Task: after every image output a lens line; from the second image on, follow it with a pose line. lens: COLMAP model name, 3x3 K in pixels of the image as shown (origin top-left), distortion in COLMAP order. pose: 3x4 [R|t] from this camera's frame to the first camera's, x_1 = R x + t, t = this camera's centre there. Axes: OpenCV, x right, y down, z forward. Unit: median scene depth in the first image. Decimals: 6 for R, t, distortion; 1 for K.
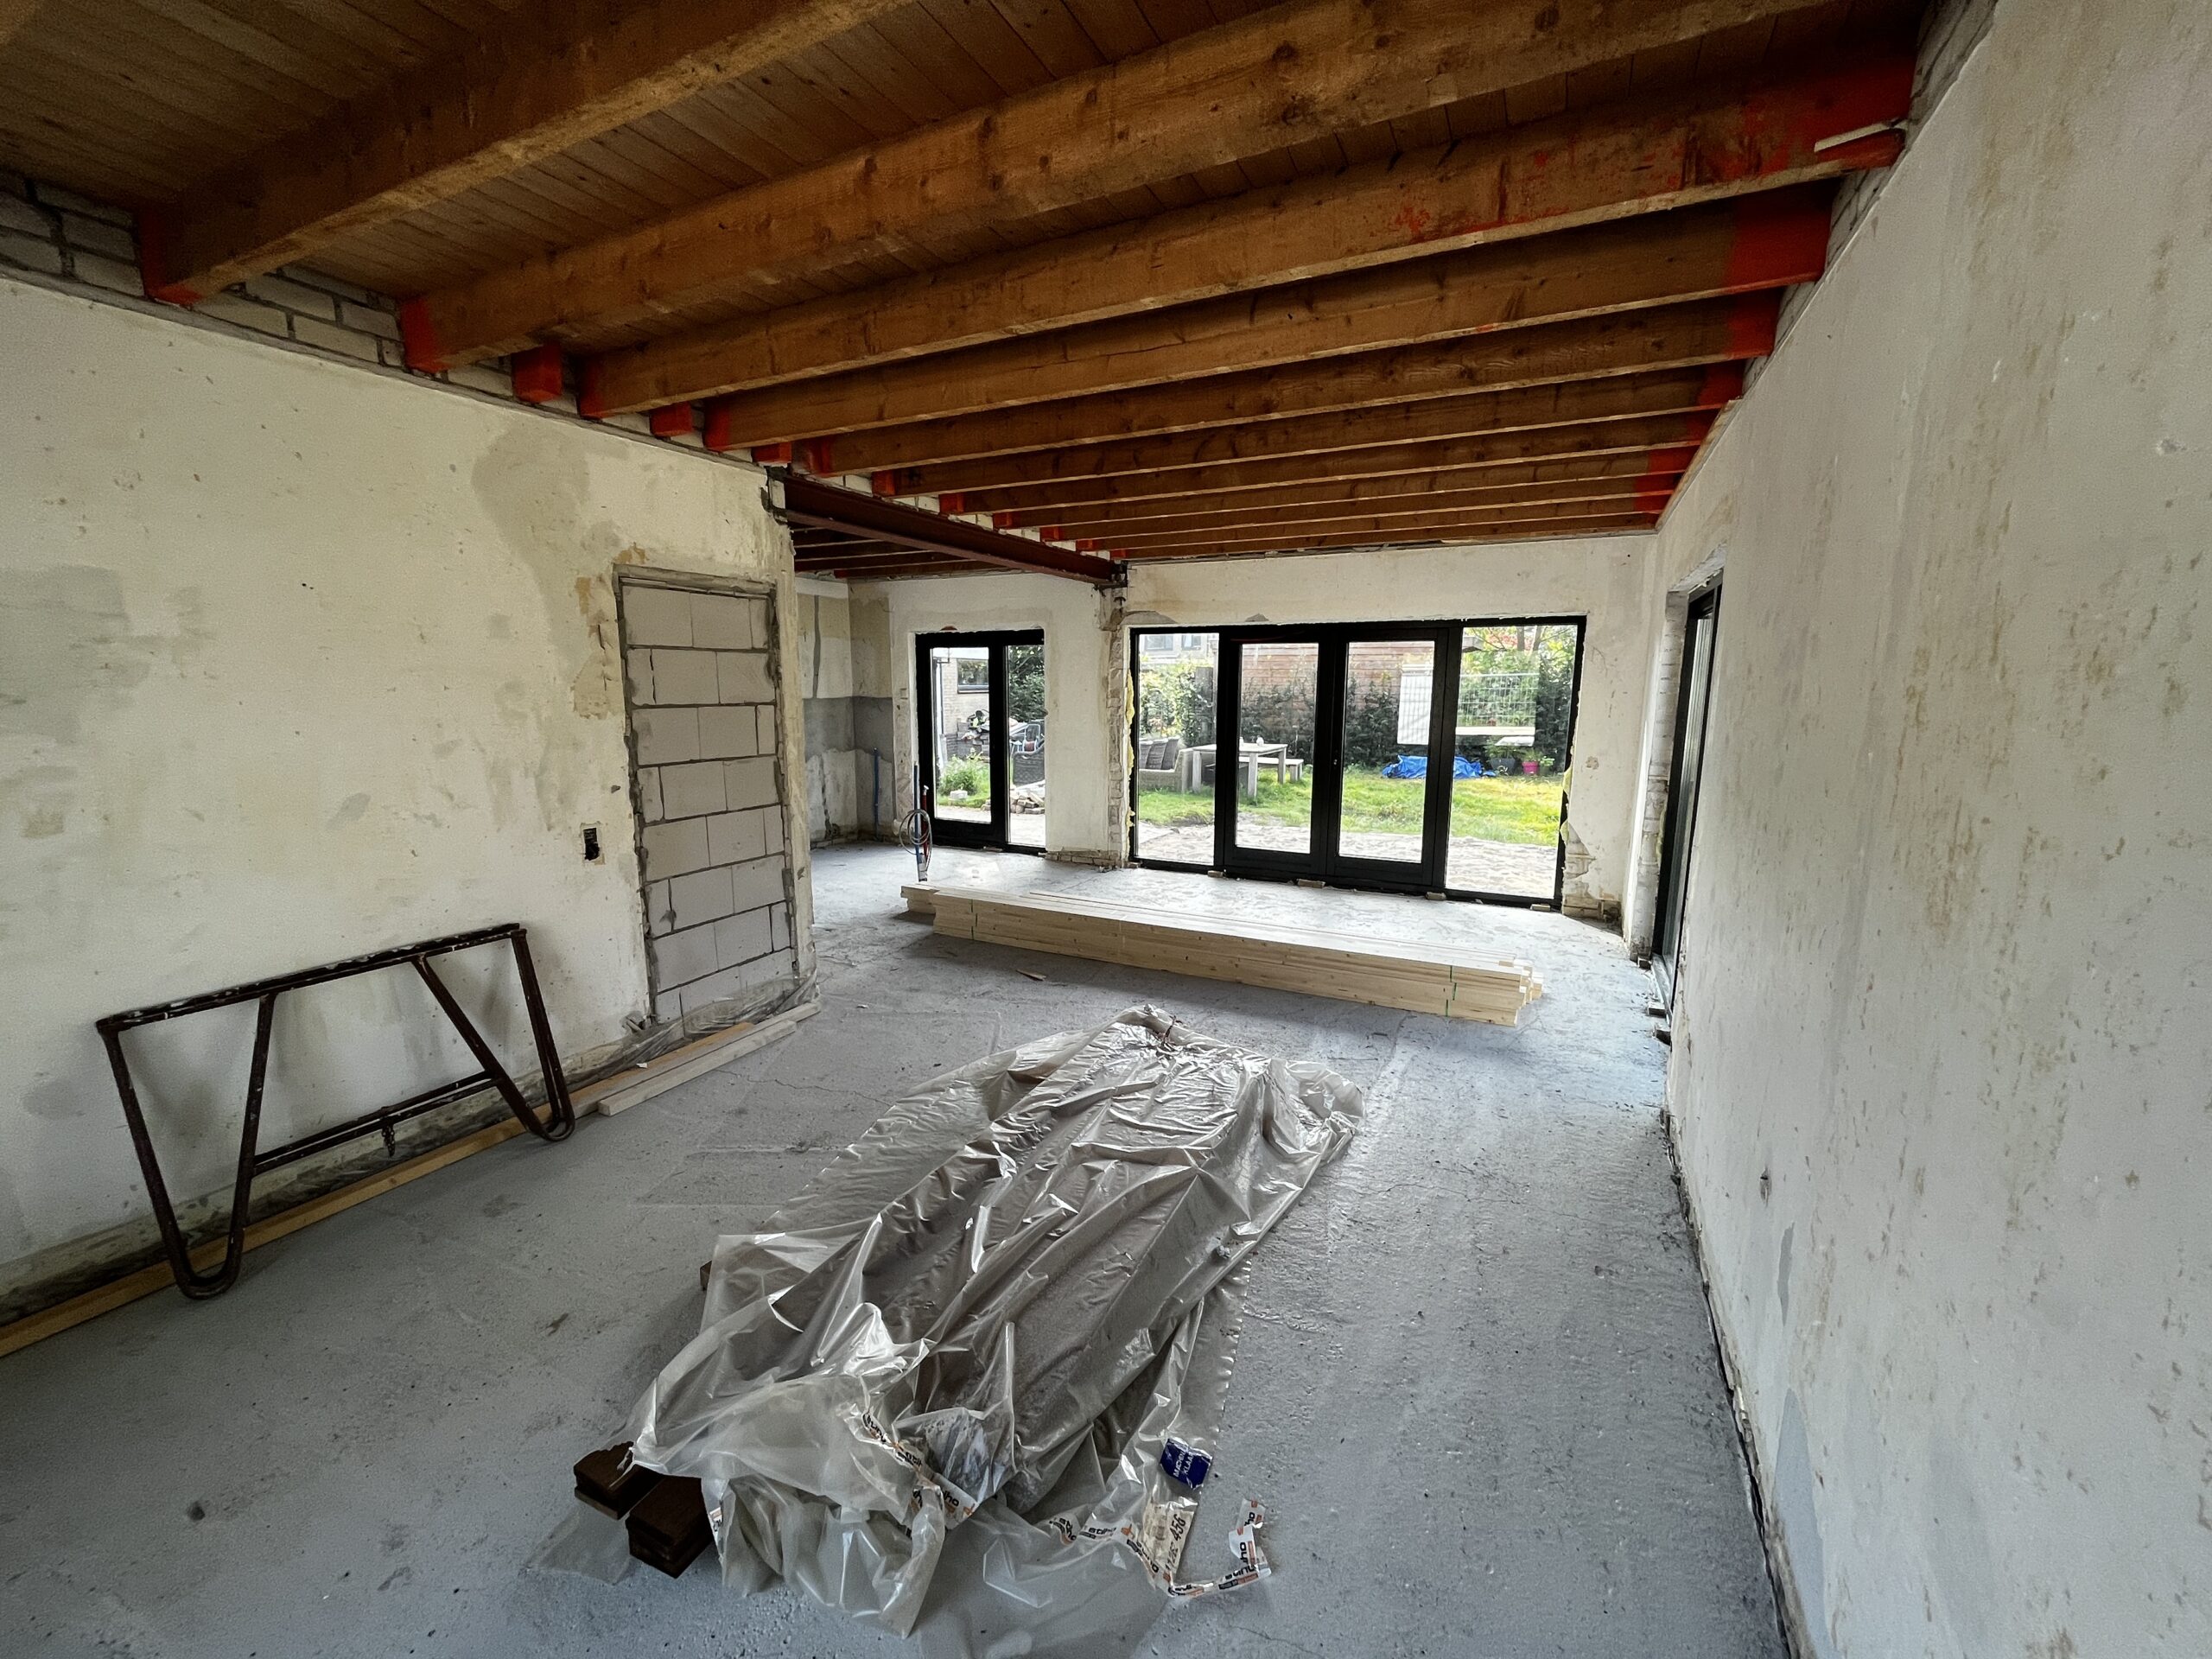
lens RADIAL K [[886.1, 0, 1116.3], [0, 886.1, 835.2], [0, 0, 1]] dist [-0.002145, 0.000005]
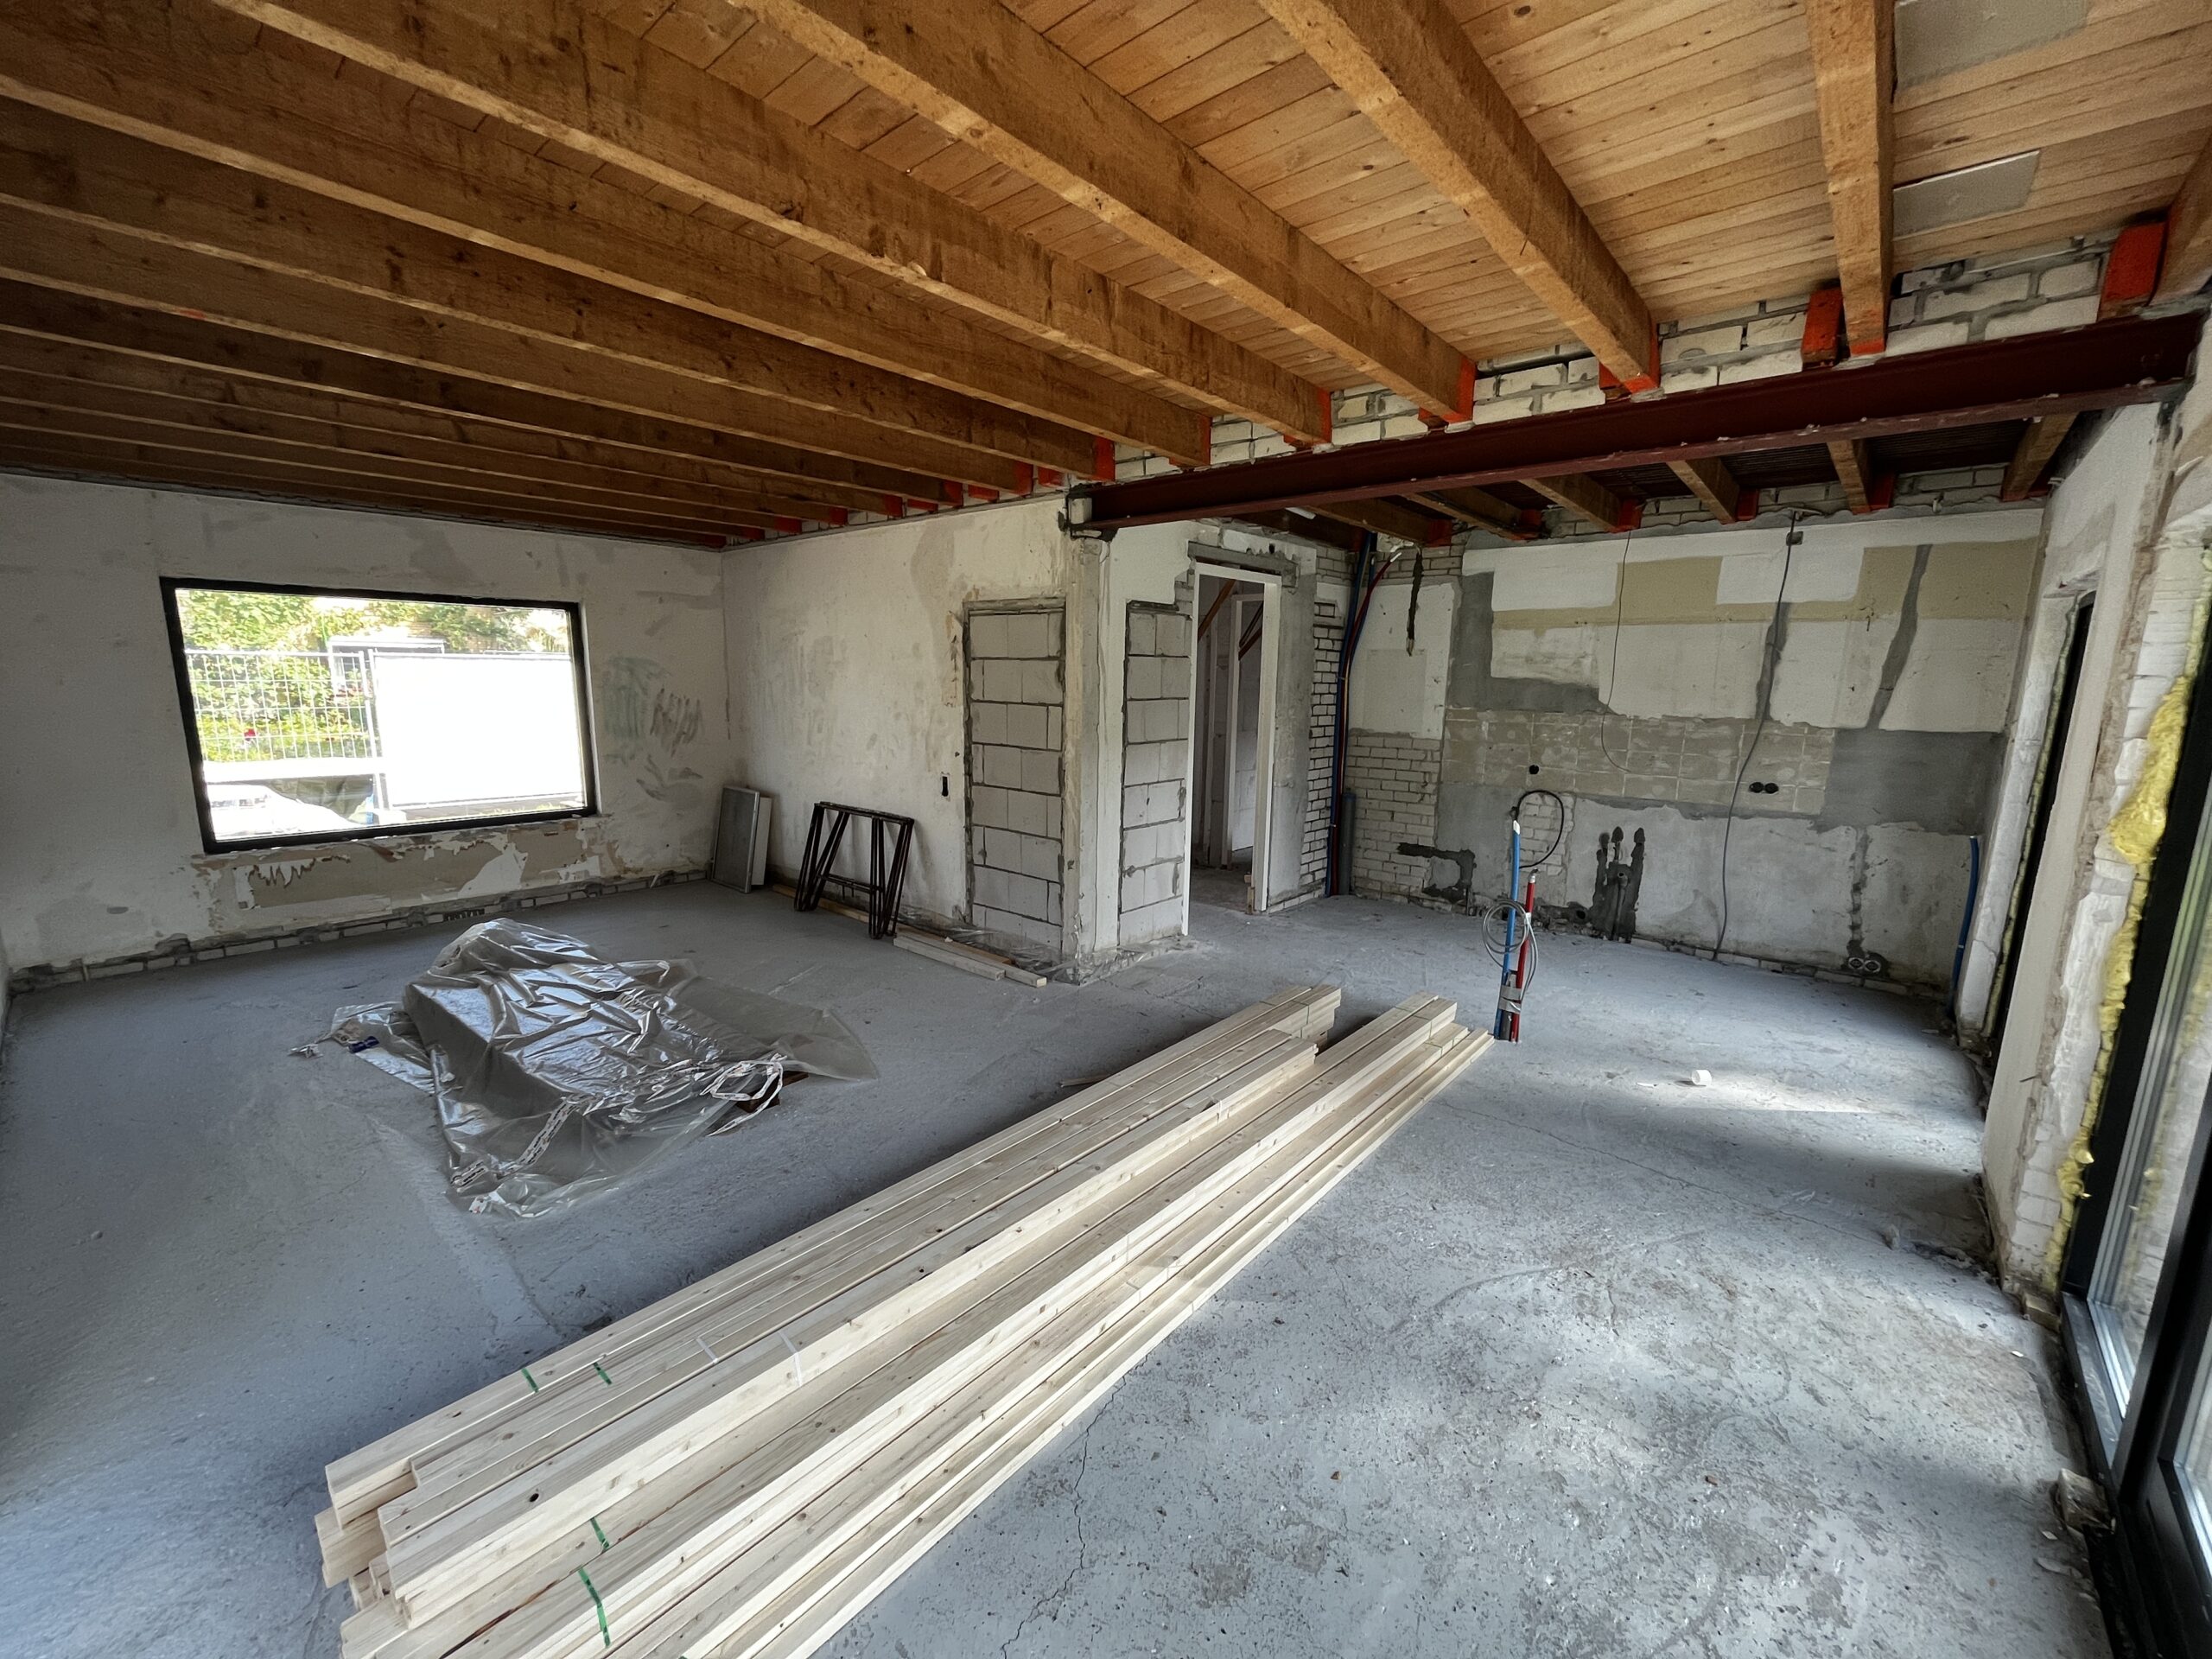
lens RADIAL K [[886.1, 0, 1103.2], [0, 886.1, 835.1], [0, 0, 1]] dist [-0.002145, 0.000005]
pose [[-0.256706, 0.169731, -0.951469, 0.784090], [-0.182478, 0.958241, 0.220171, -0.284059], [0.949107, 0.230142, -0.215014, 1.524510]]
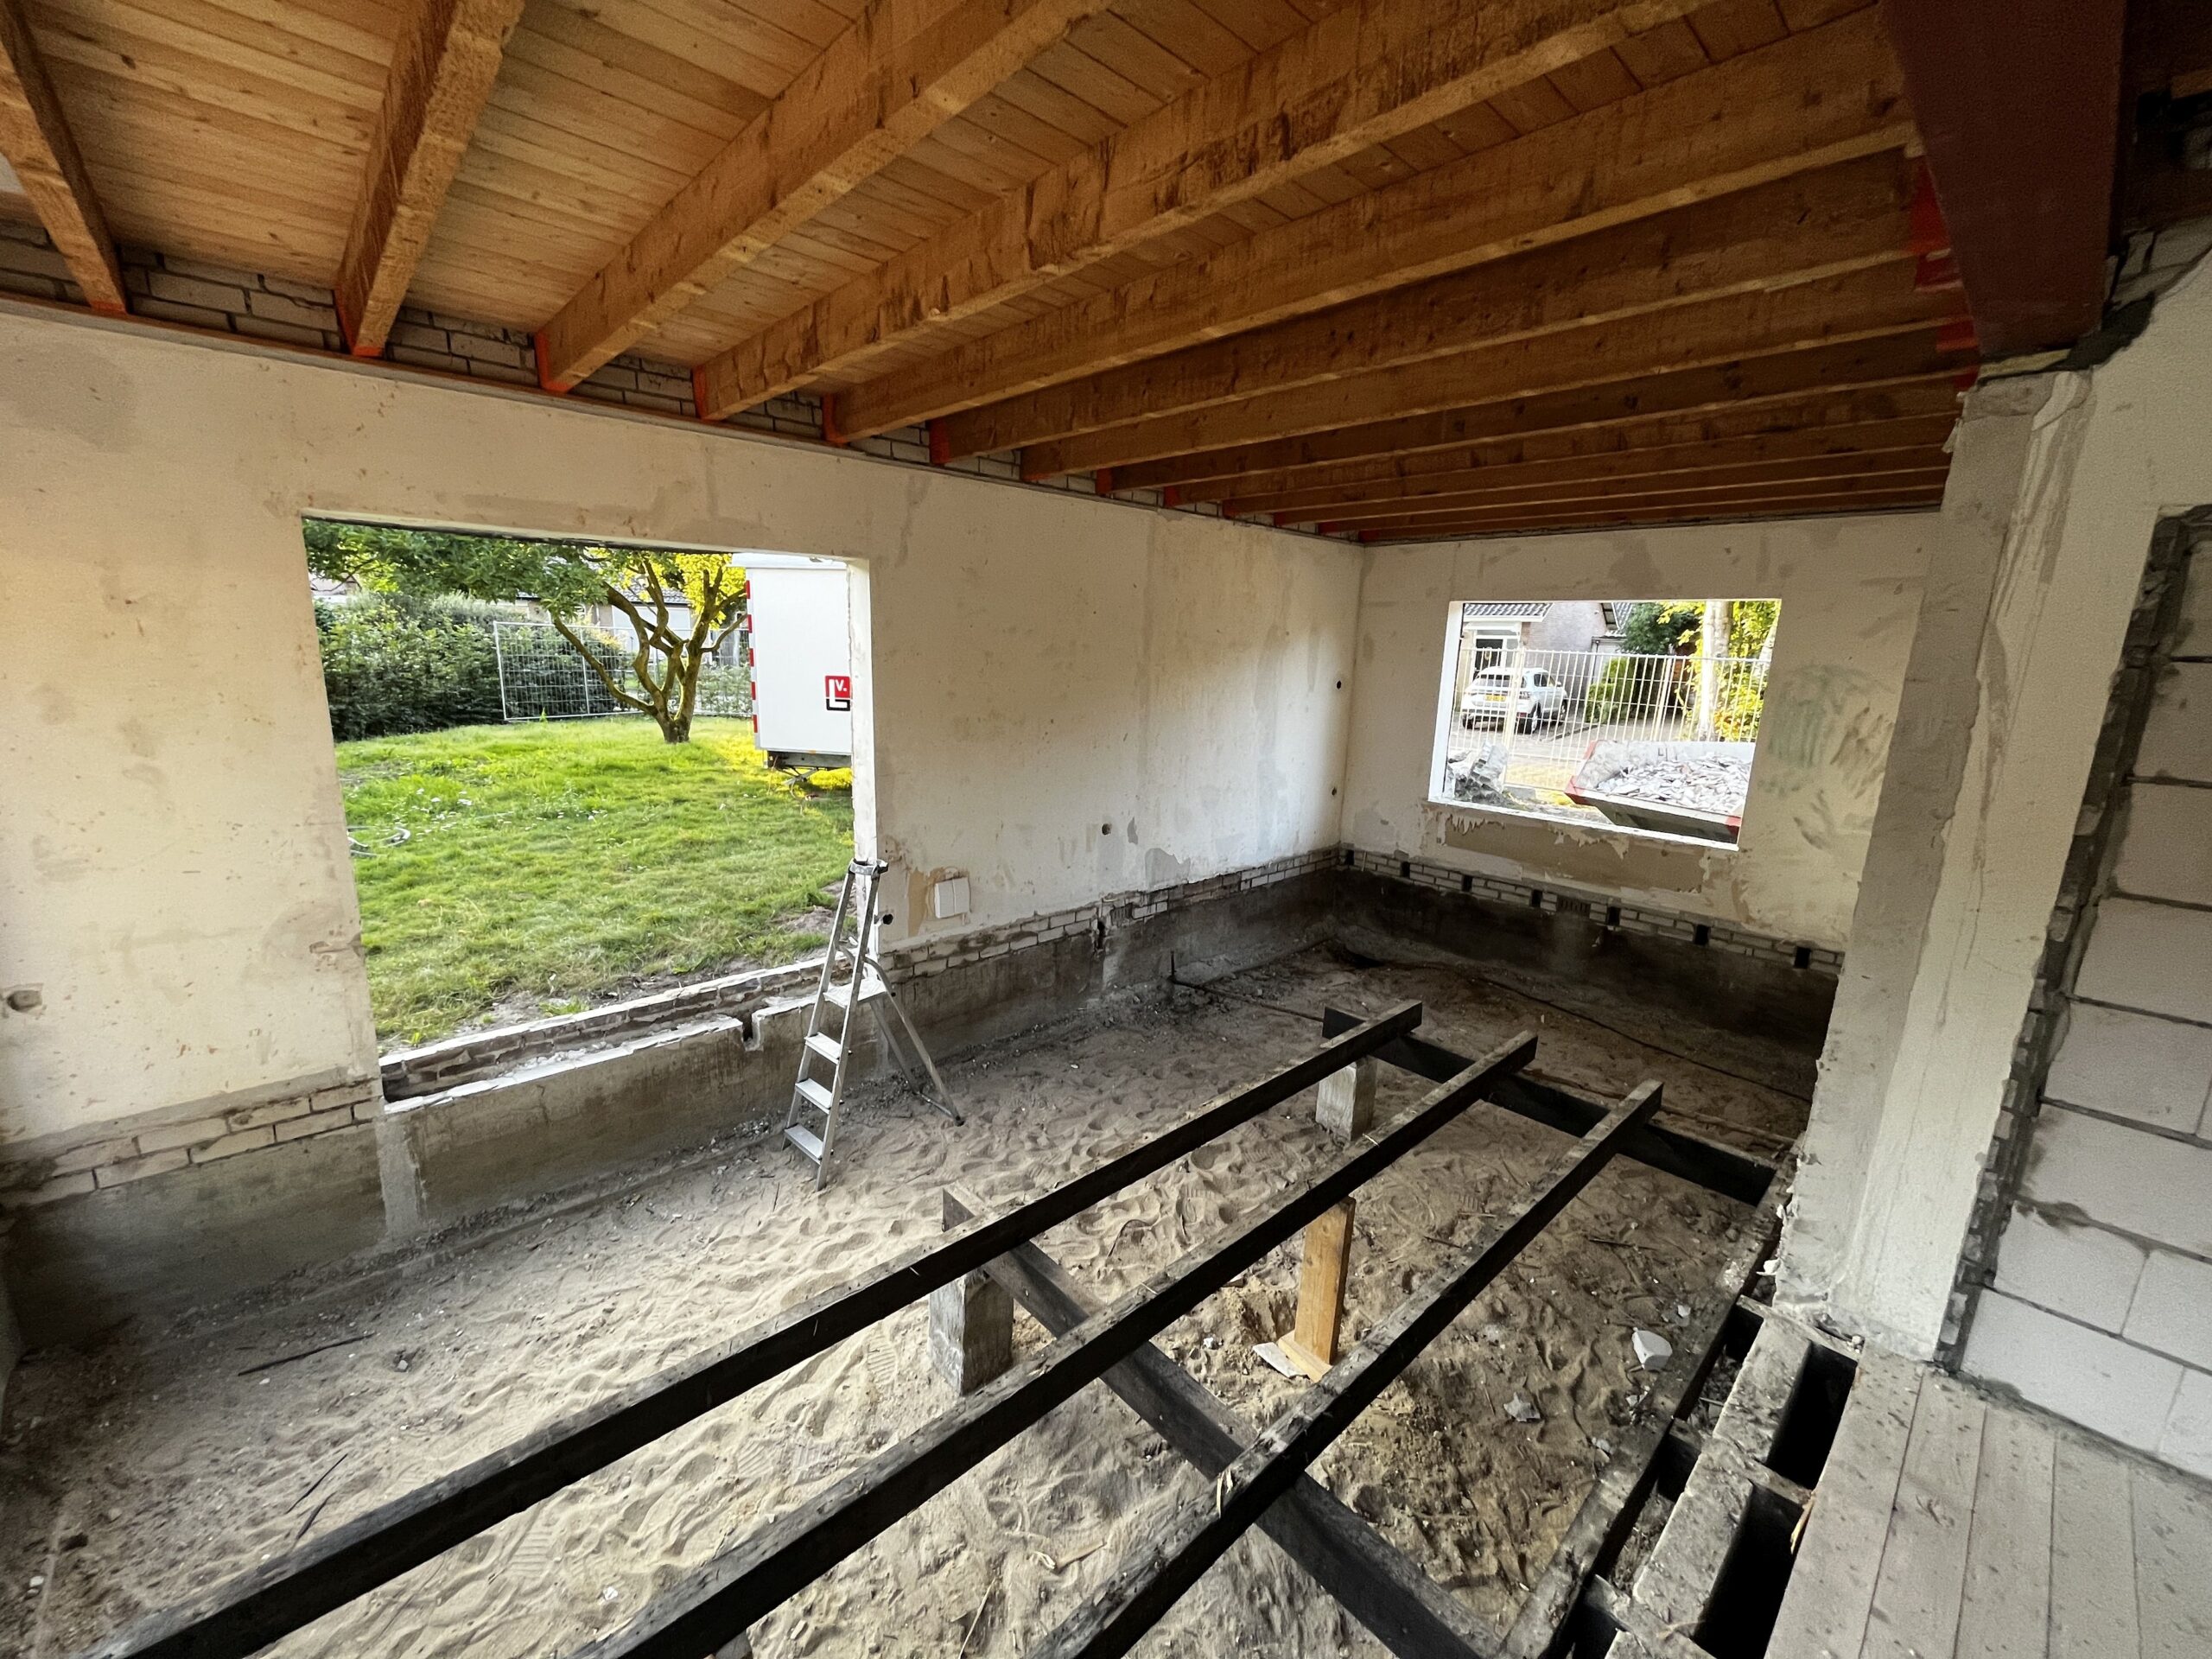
lens RADIAL K [[886.1, 0, 1111.8], [0, 886.1, 831.4], [0, 0, 1]] dist [-0.002145, 0.000005]
pose [[-0.938737, -0.101709, 0.329284, -0.146322], [0.027704, 0.930097, 0.366268, -0.361870], [-0.343519, 0.352951, -0.870299, 1.862638]]
